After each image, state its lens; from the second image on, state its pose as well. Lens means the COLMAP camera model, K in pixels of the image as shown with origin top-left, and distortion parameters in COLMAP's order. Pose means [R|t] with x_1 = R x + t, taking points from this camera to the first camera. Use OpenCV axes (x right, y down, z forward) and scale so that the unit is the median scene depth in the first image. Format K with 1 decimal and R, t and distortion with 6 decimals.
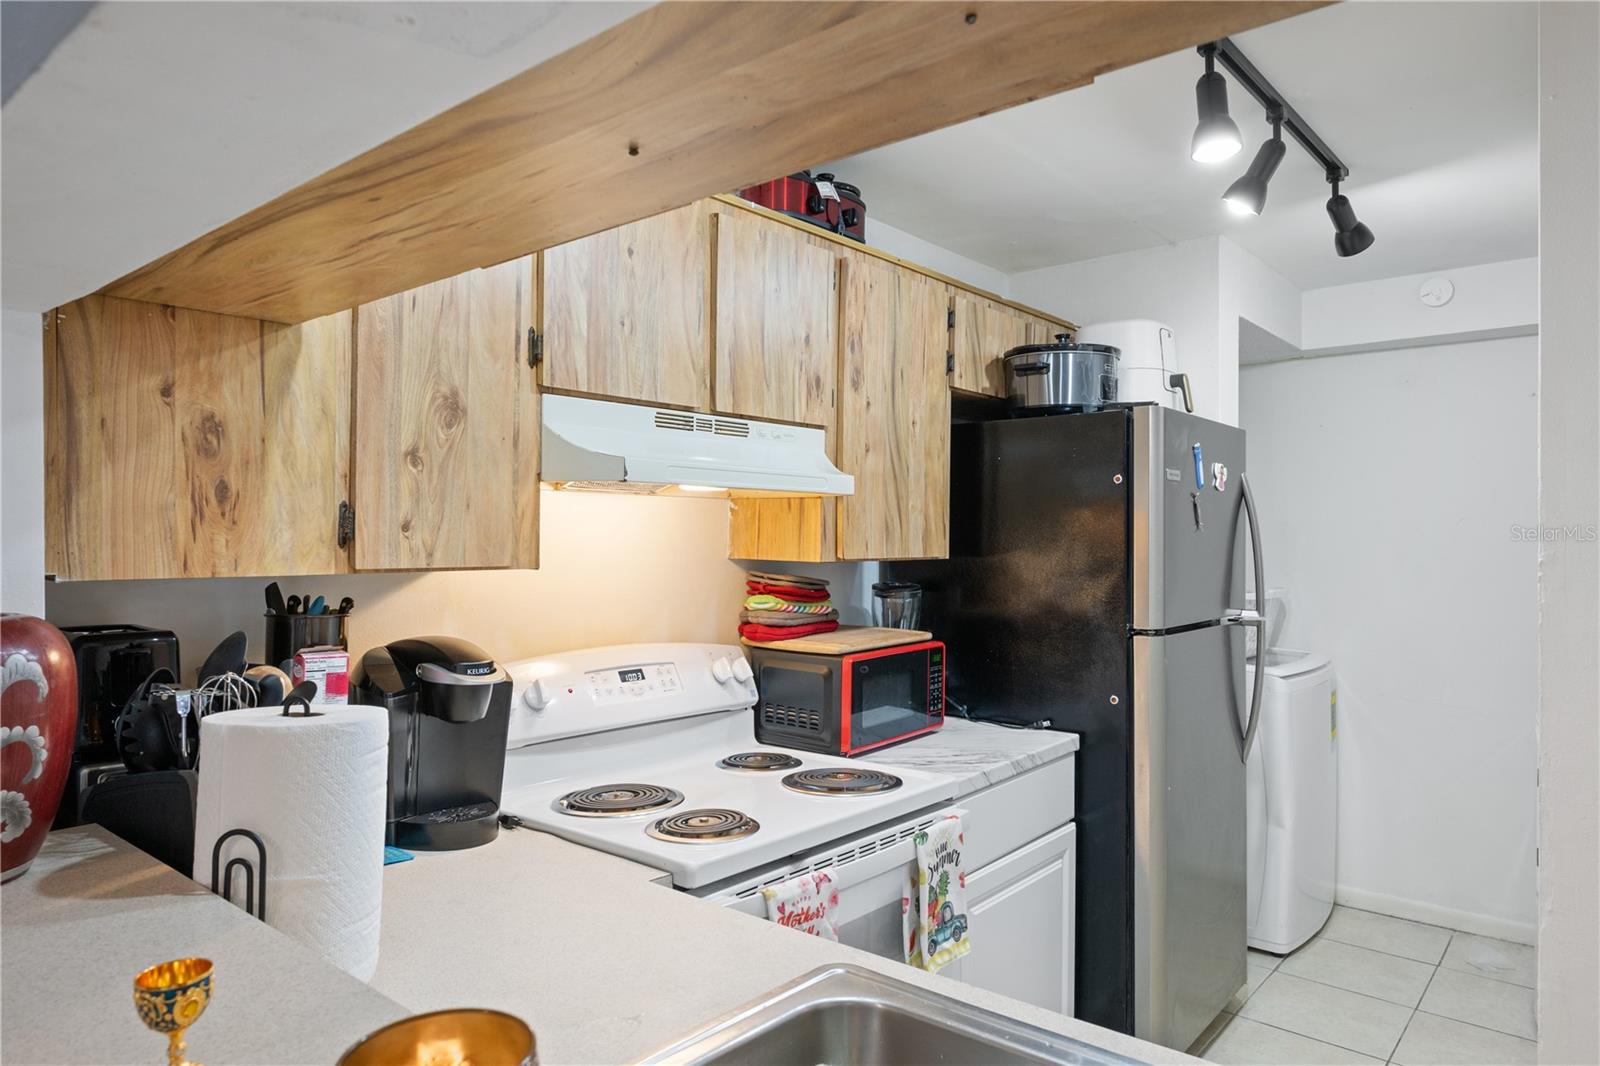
lens RADIAL K [[1010.0, 0, 807.8], [0, 1010.0, 538.2], [0, 0, 1]] dist [-0.004180, -0.002392]
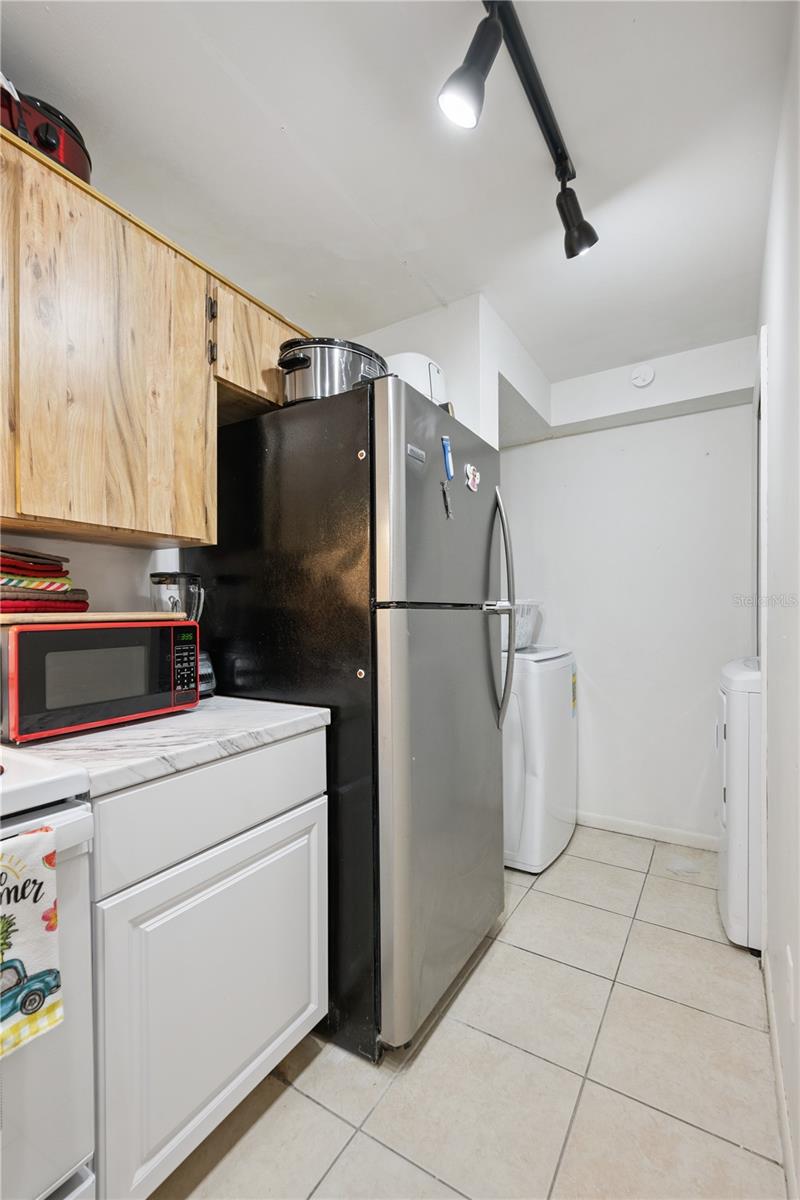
lens RADIAL K [[526.2, 0, 402.7], [0, 526.2, 618.5], [0, 0, 1]] dist [-0.001690, 0.000029]
pose [[0.988752, -0.009836, 0.149240, 0.281139], [0.008608, 0.999924, 0.008870, 0.105824], [-0.149315, -0.007486, 0.988761, 0.497241]]
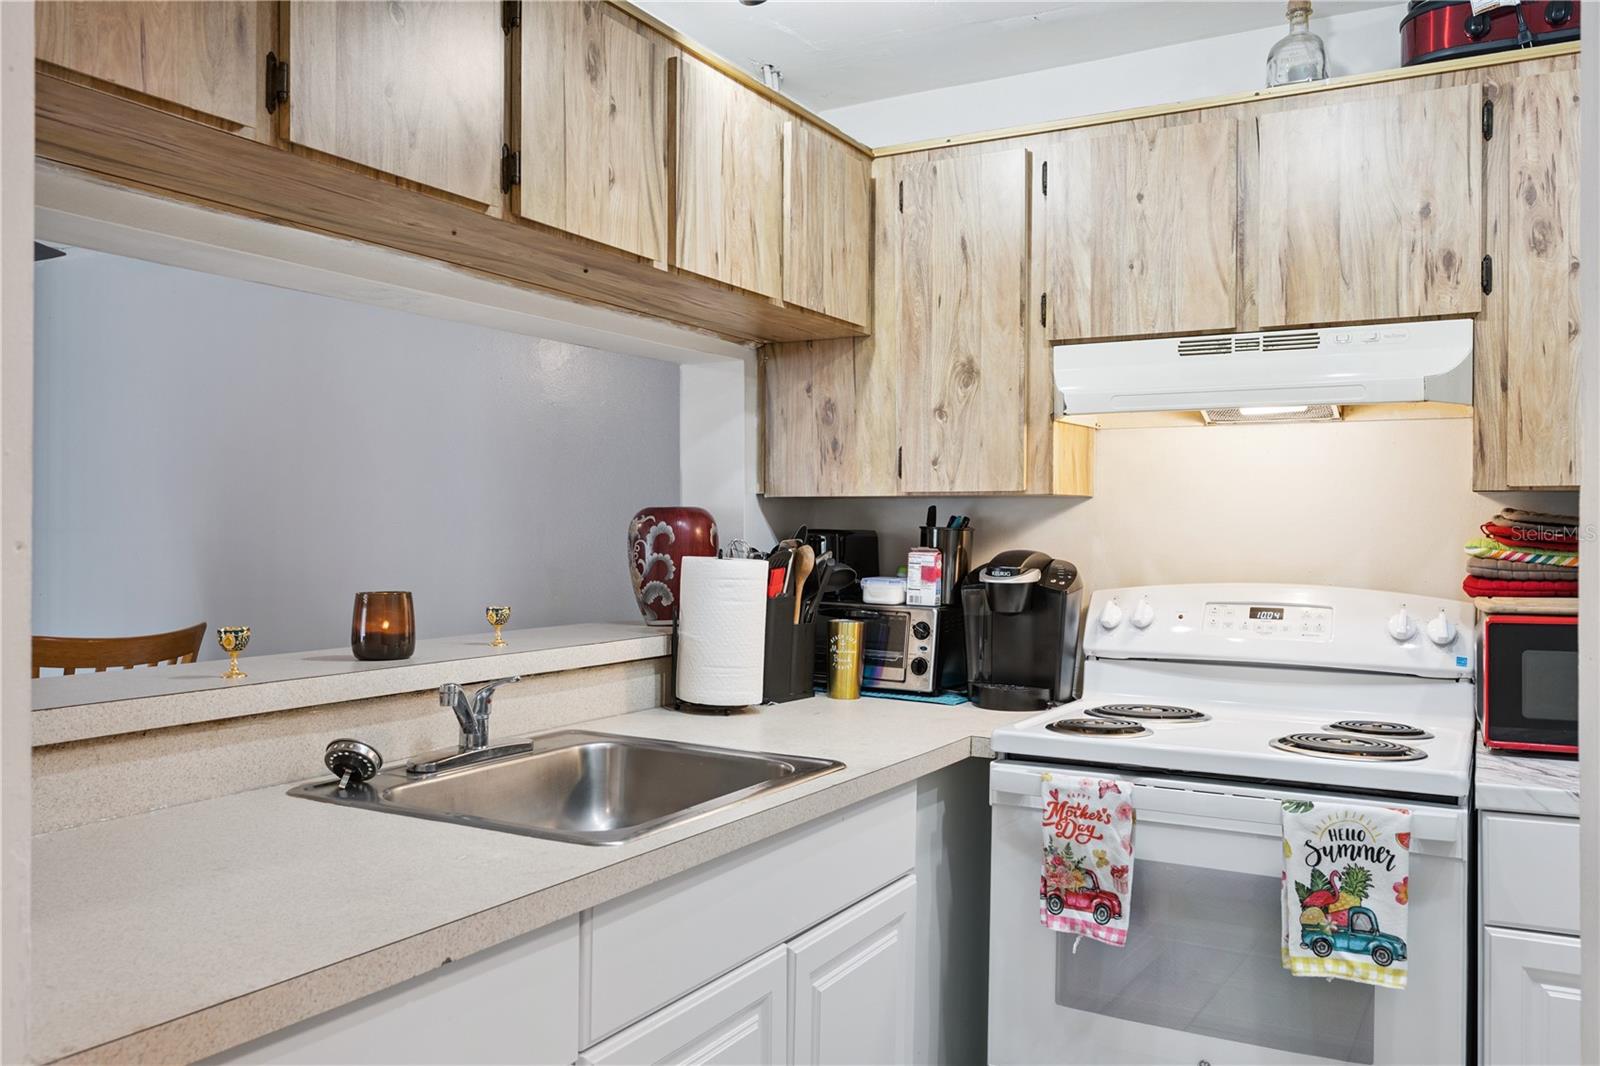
lens RADIAL K [[1268.9, 0, 798.8], [0, 1268.9, 529.7], [0, 0, 1]] dist [0.000347, -0.003176]
pose [[0.199231, -0.000917, -0.979952, 0.825045], [-0.004969, 0.999986, -0.001946, 0.055503], [0.979940, 0.005257, 0.199224, 0.296371]]
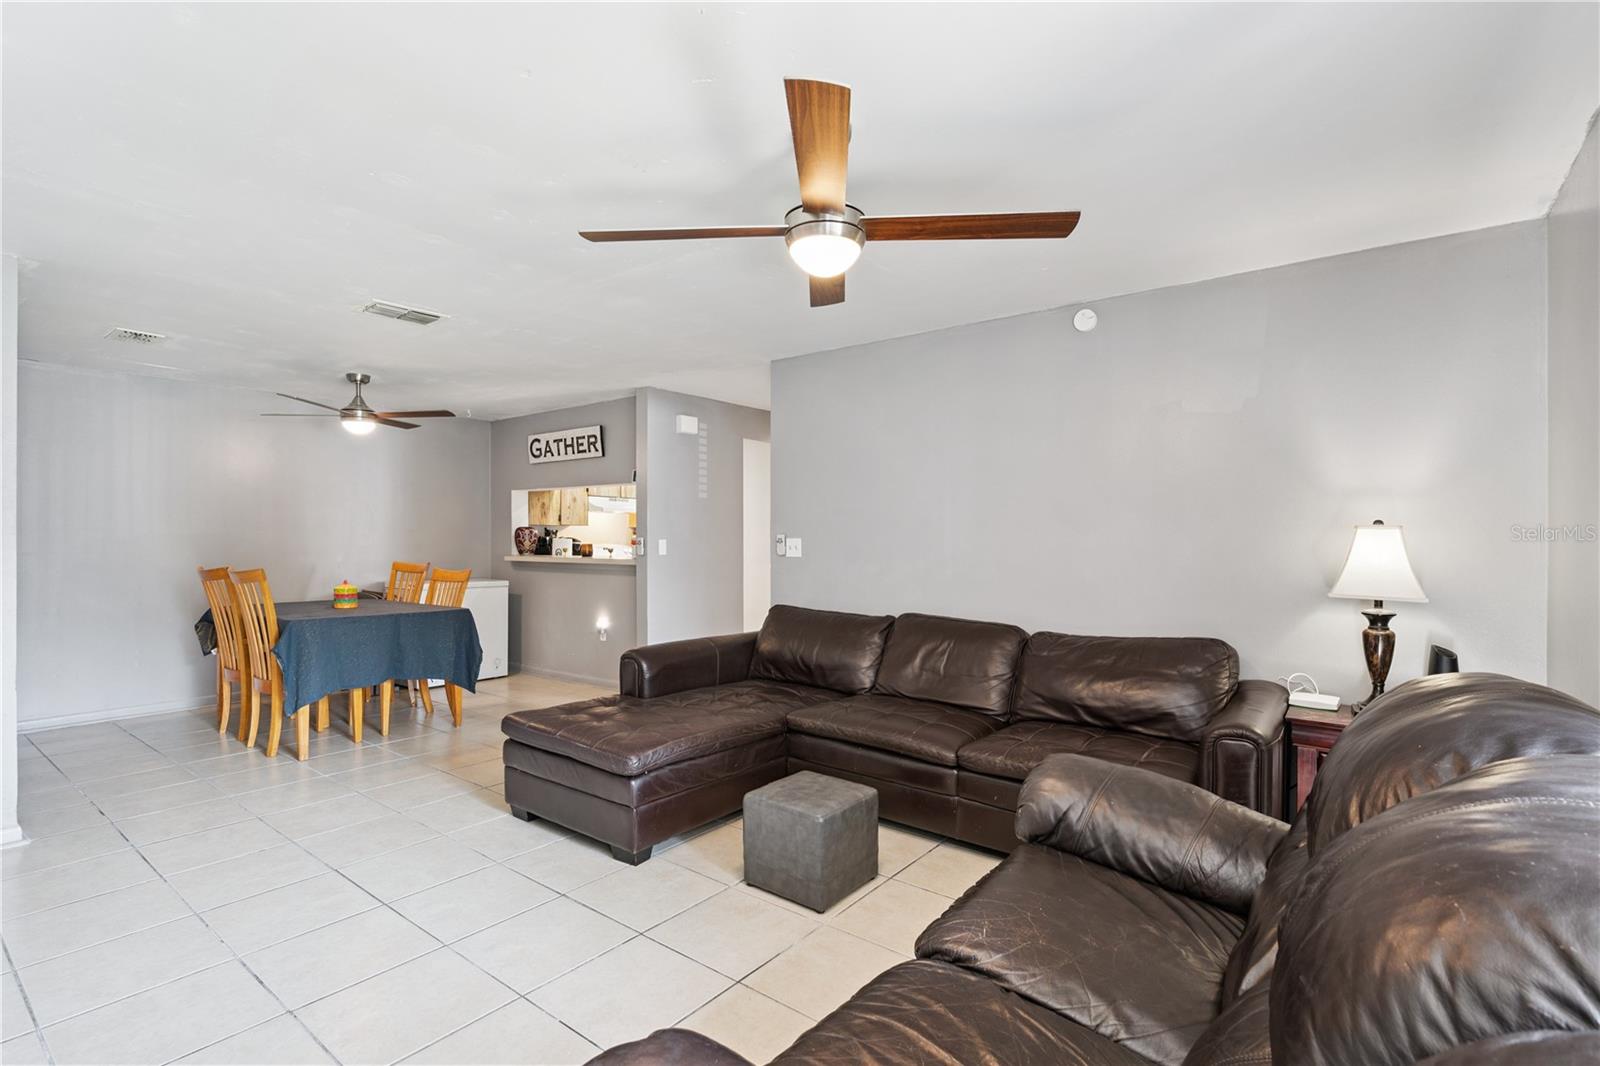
lens RADIAL K [[760.5, 0, 795.5], [0, 760.5, 532.1], [0, 0, 1]] dist [-0.003548, -0.000238]
pose [[0.999320, 0.001618, 0.036845, 0.568197], [-0.001173, 0.999926, -0.012114, 0.086658], [-0.036862, 0.012062, 0.999248, -2.528243]]
